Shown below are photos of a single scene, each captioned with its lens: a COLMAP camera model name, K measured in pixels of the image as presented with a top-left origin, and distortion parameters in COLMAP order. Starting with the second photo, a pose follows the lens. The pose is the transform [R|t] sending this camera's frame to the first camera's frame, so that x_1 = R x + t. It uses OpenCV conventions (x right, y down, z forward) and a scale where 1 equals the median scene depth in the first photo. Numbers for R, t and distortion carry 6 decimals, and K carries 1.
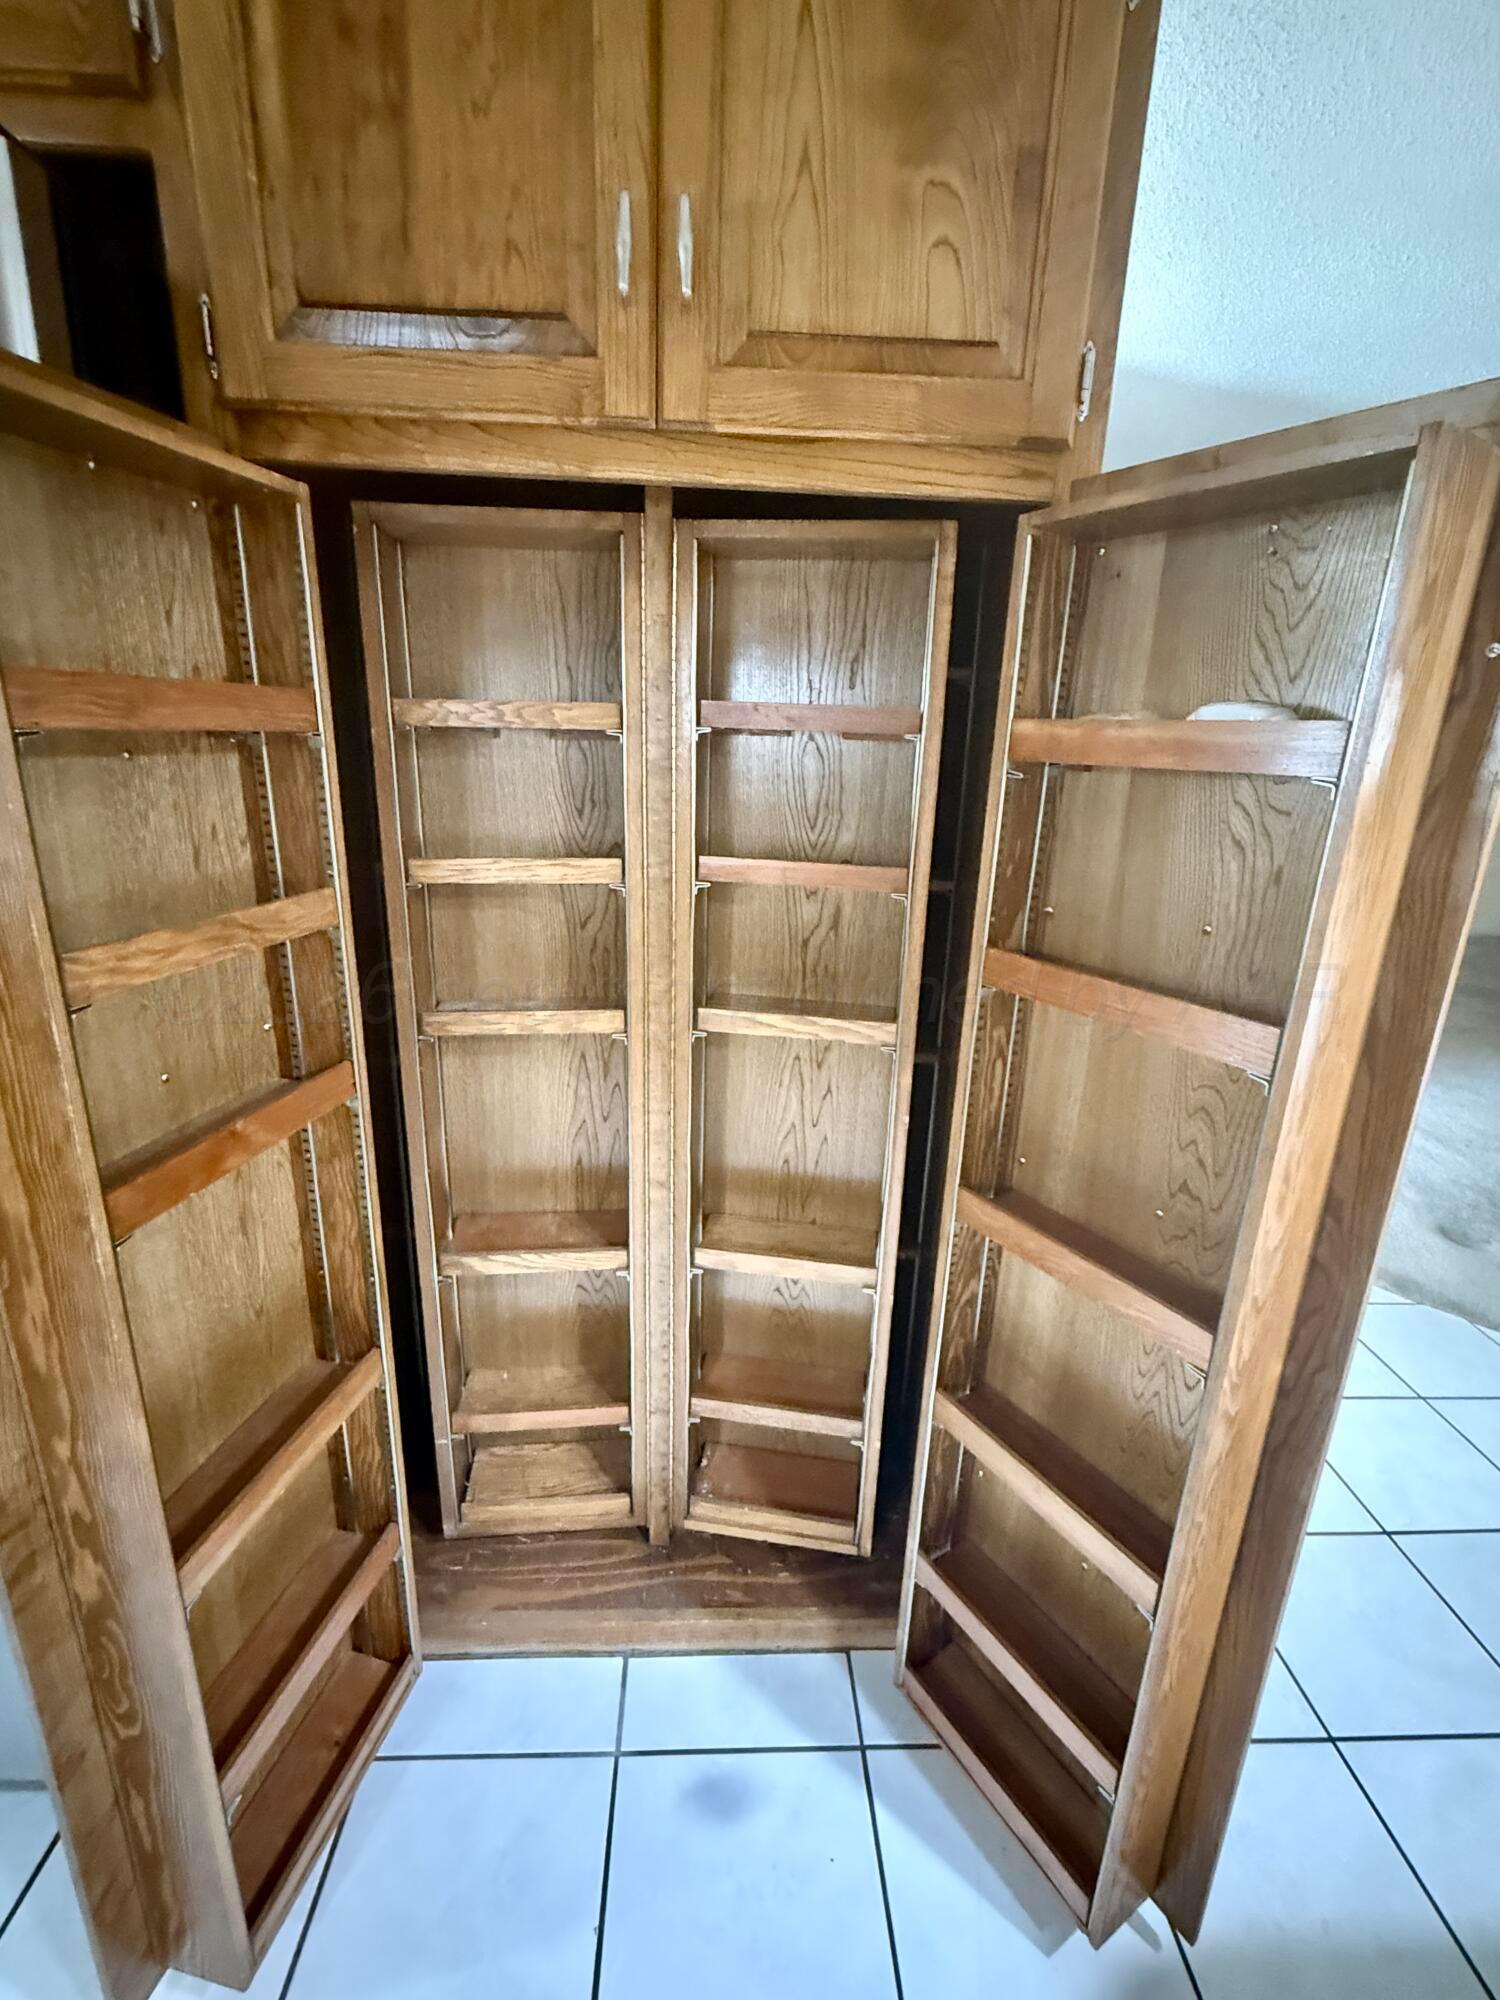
lens RADIAL K [[887.3, 0, 747.7], [0, 887.3, 1000.9], [0, 0, 1]] dist [-0.001831, 0.000595]
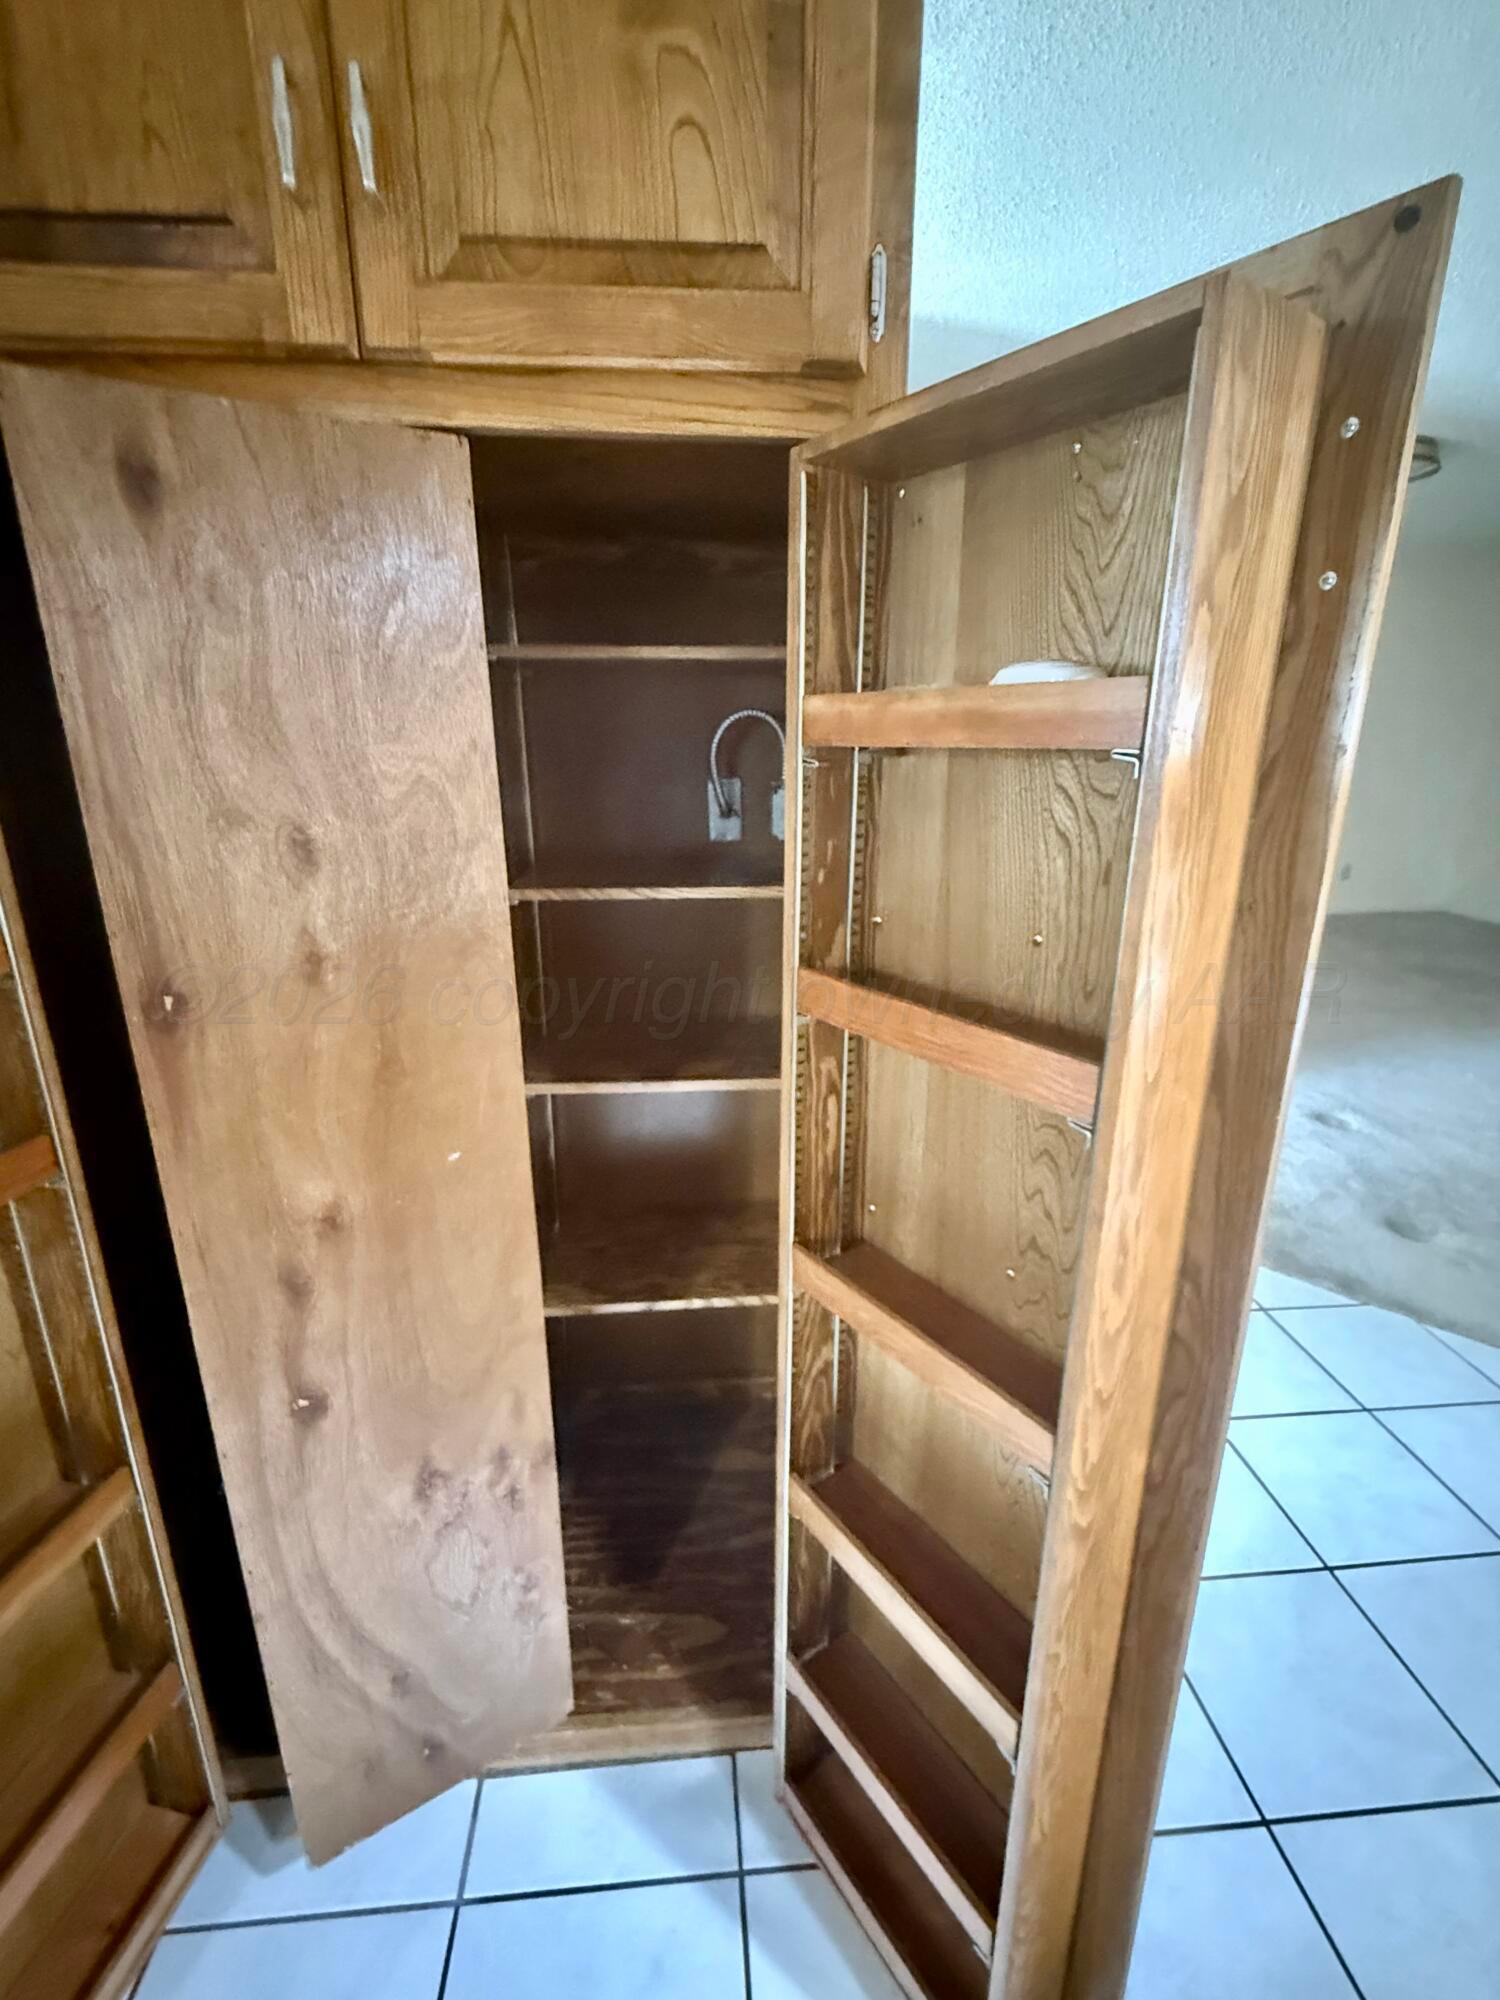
lens RADIAL K [[887.3, 0, 750.8], [0, 887.3, 1001.5], [0, 0, 1]] dist [-0.001831, 0.000595]
pose [[0.998635, -0.043023, 0.029624, 0.210724], [0.043055, 0.999073, -0.000437, -0.031685], [-0.029578, 0.001712, 0.999561, 0.165526]]
